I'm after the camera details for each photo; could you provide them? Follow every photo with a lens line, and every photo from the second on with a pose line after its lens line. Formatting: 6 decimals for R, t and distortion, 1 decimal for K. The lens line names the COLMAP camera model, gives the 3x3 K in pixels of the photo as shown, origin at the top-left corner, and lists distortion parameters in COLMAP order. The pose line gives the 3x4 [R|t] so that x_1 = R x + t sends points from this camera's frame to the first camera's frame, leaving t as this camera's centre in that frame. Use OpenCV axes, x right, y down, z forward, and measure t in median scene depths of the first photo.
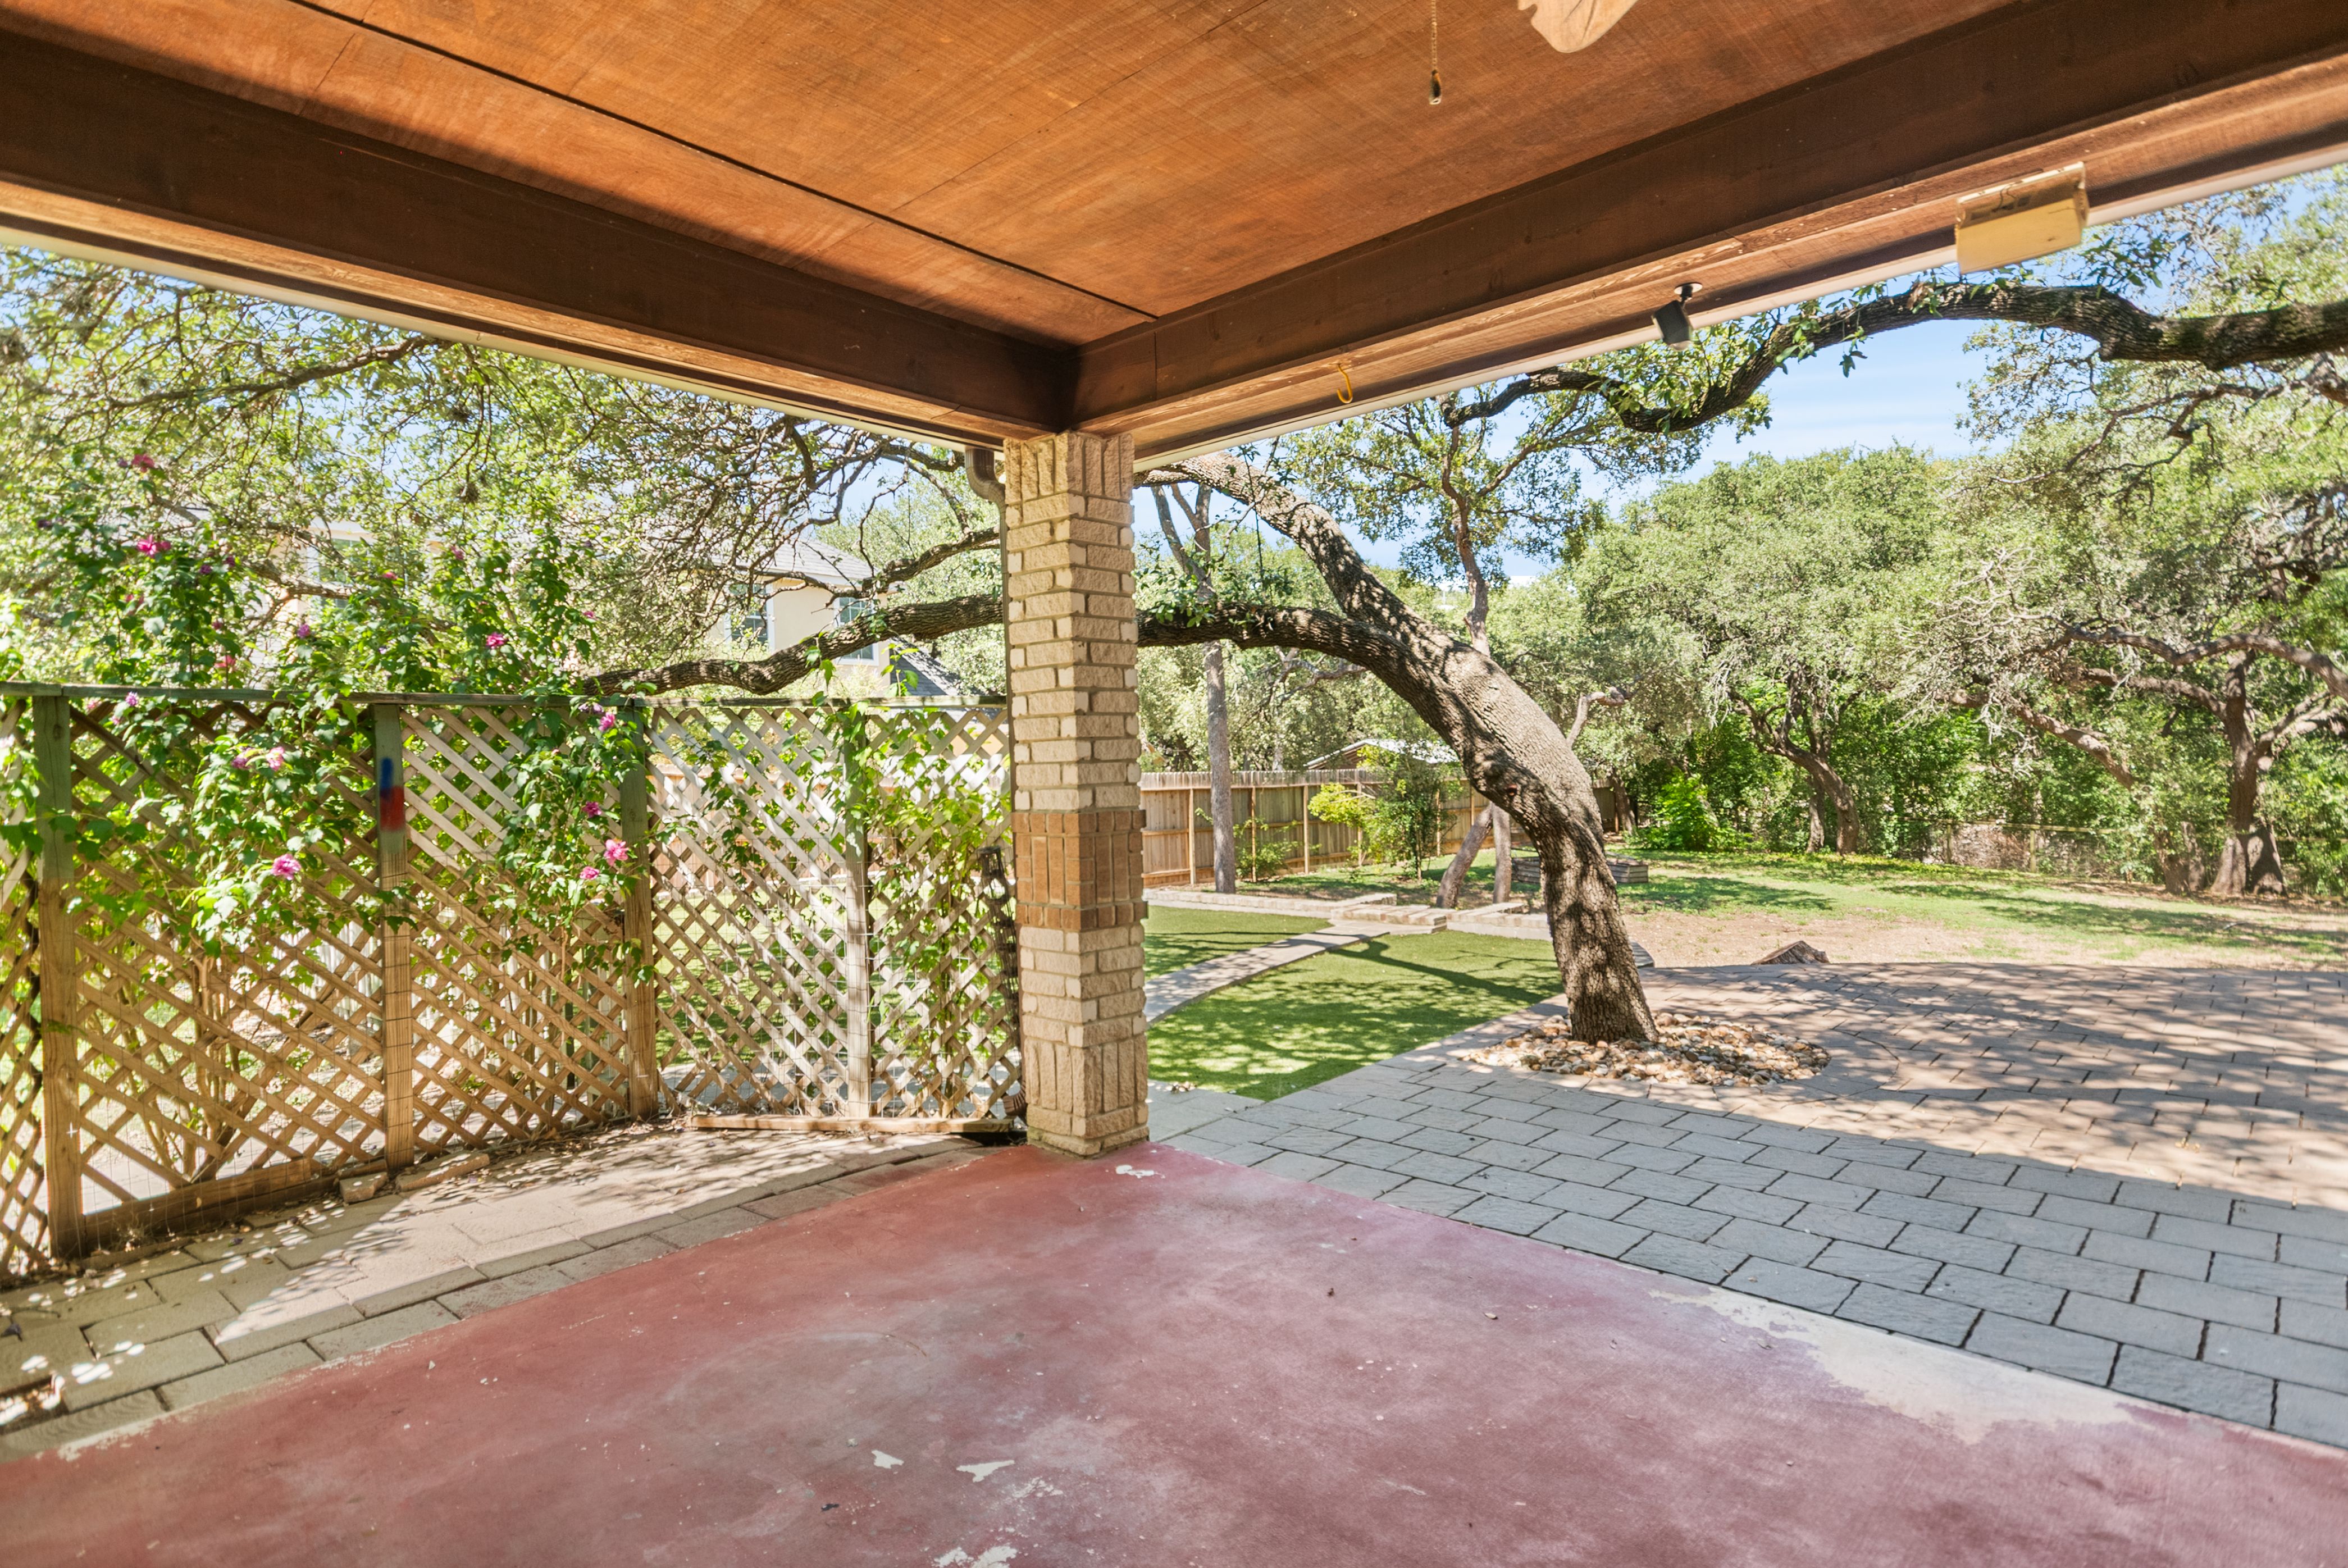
lens RADIAL K [[1242.5, 0, 1168.0], [0, 1242.5, 798.7], [0, 0, 1]] dist [0.016661, 0.000718]
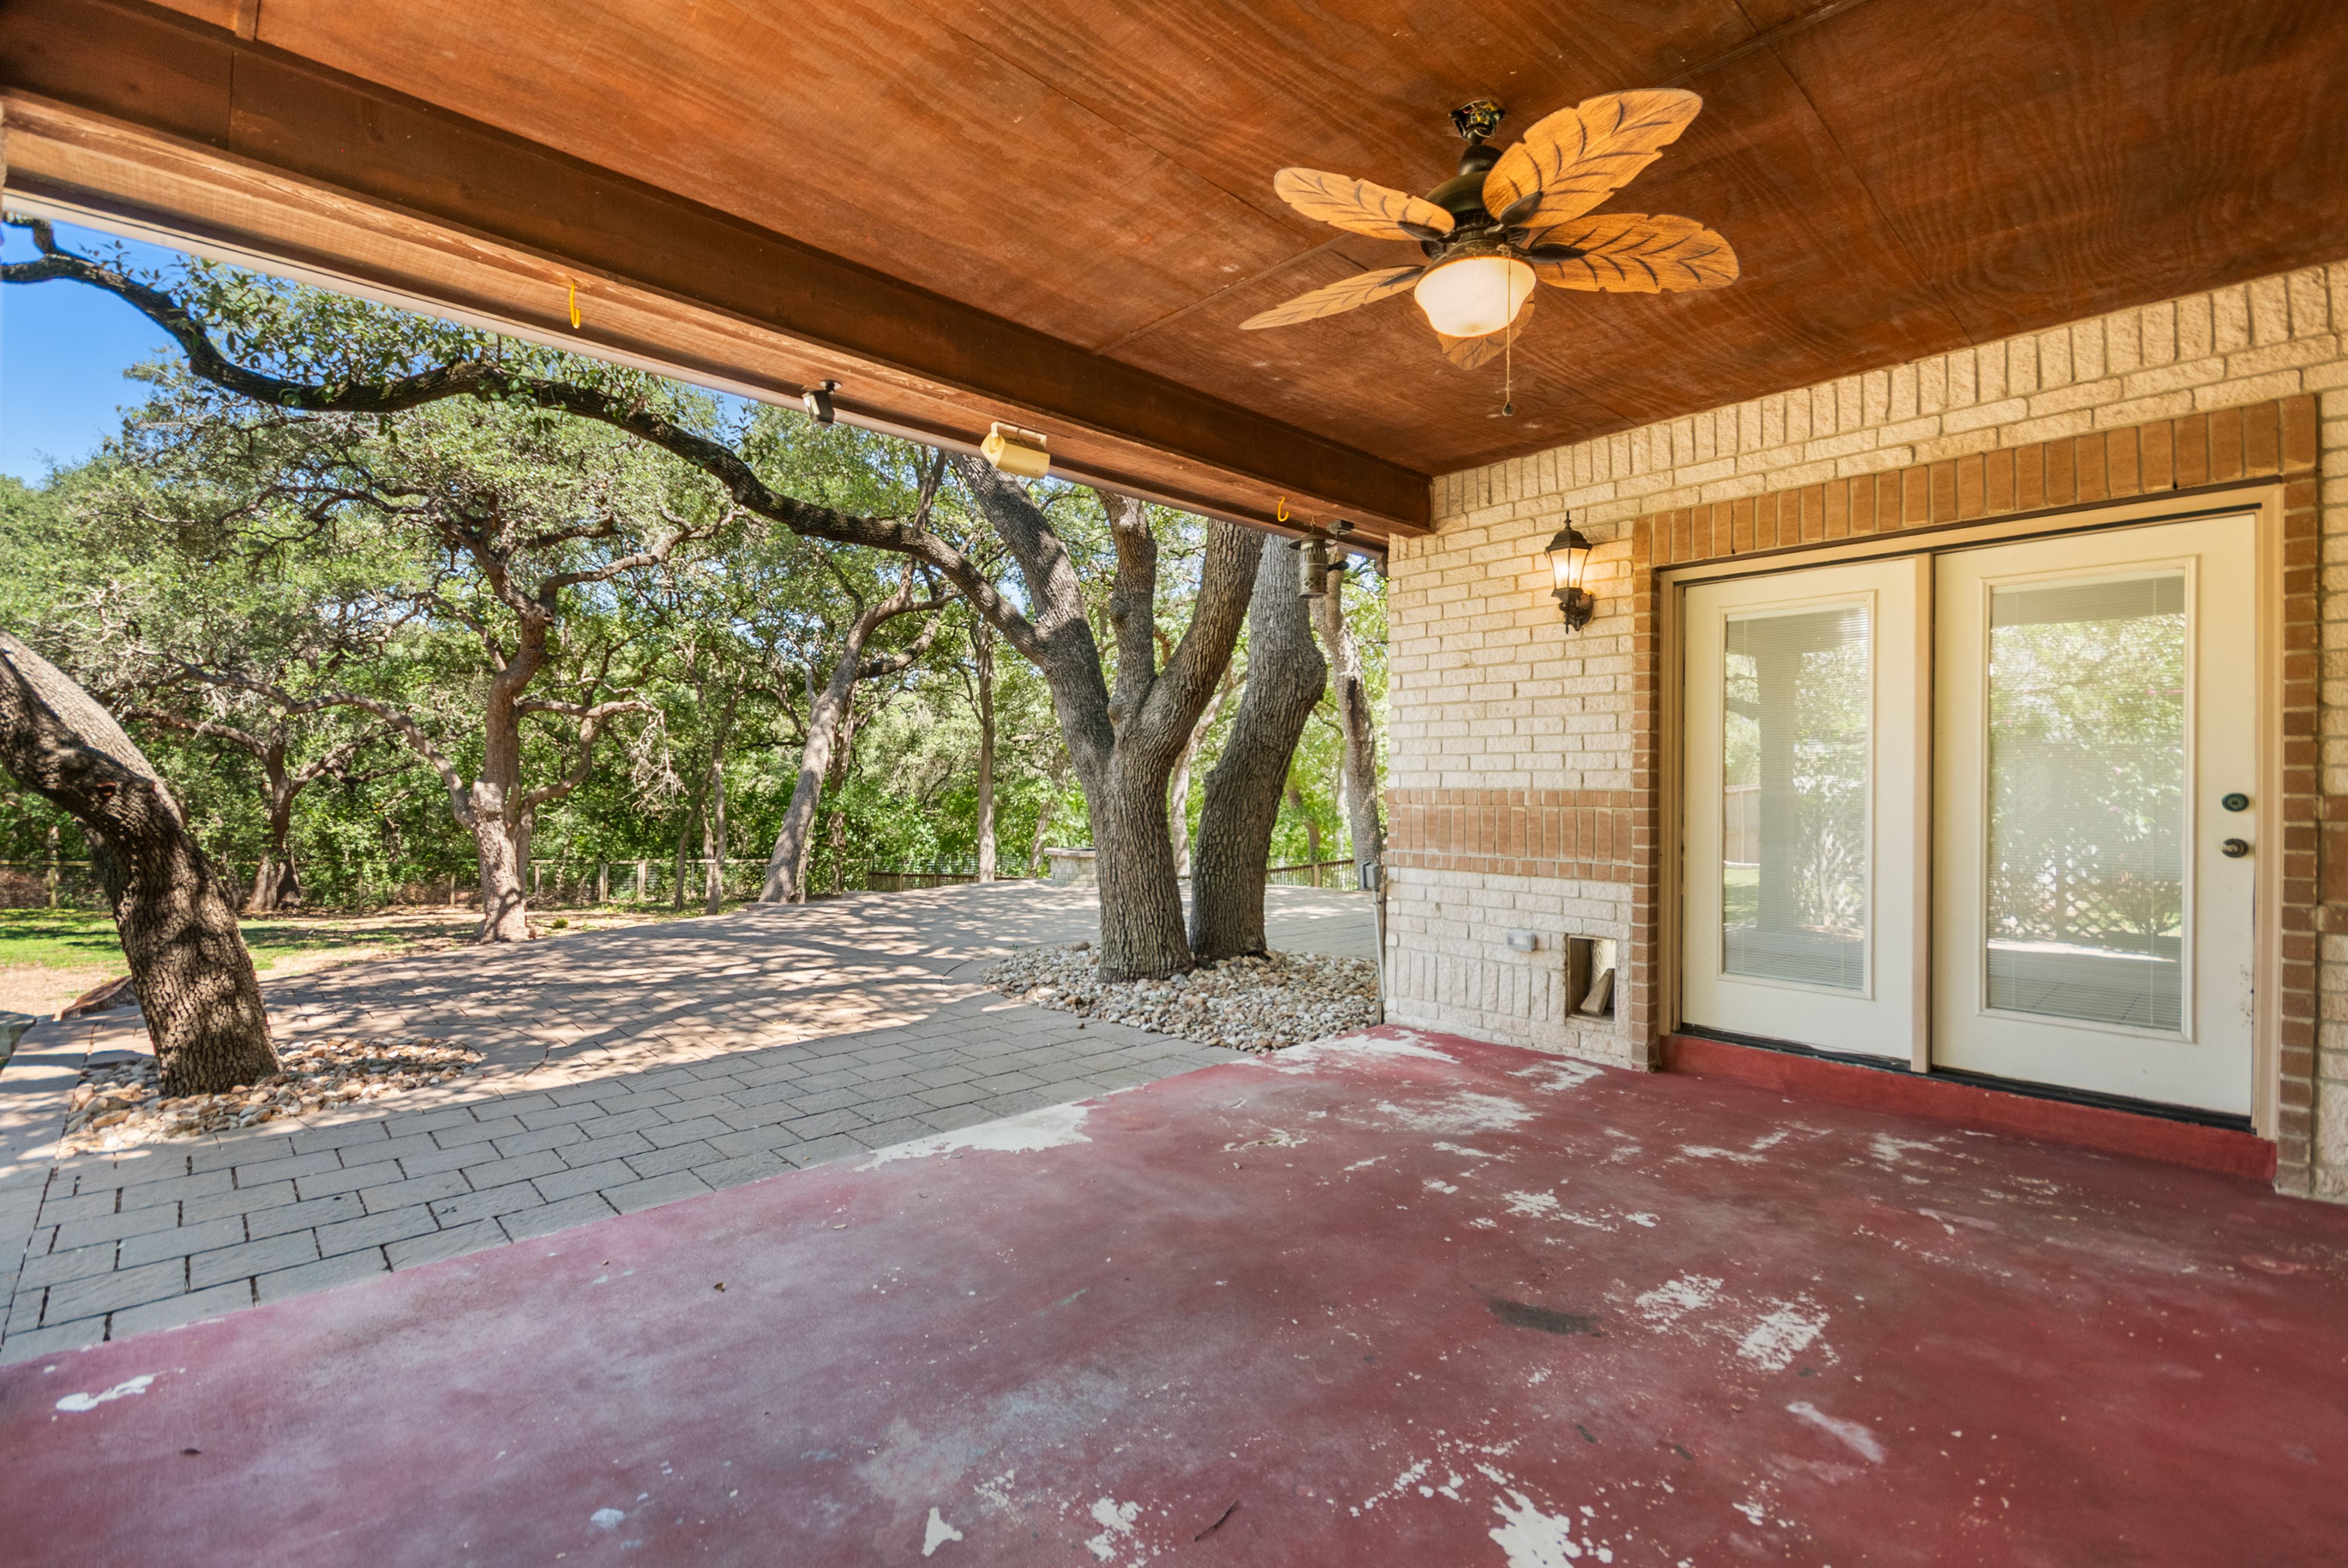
lens RADIAL K [[1049.3, 0, 1173.4], [0, 1049.3, 779.4], [0, 0, 1]] dist [0.015798, -0.008096]
pose [[0.066029, 0.037440, 0.997115, -0.420027], [0.018430, 0.999080, -0.038735, 0.032513], [-0.997647, 0.020935, 0.065278, 0.386703]]
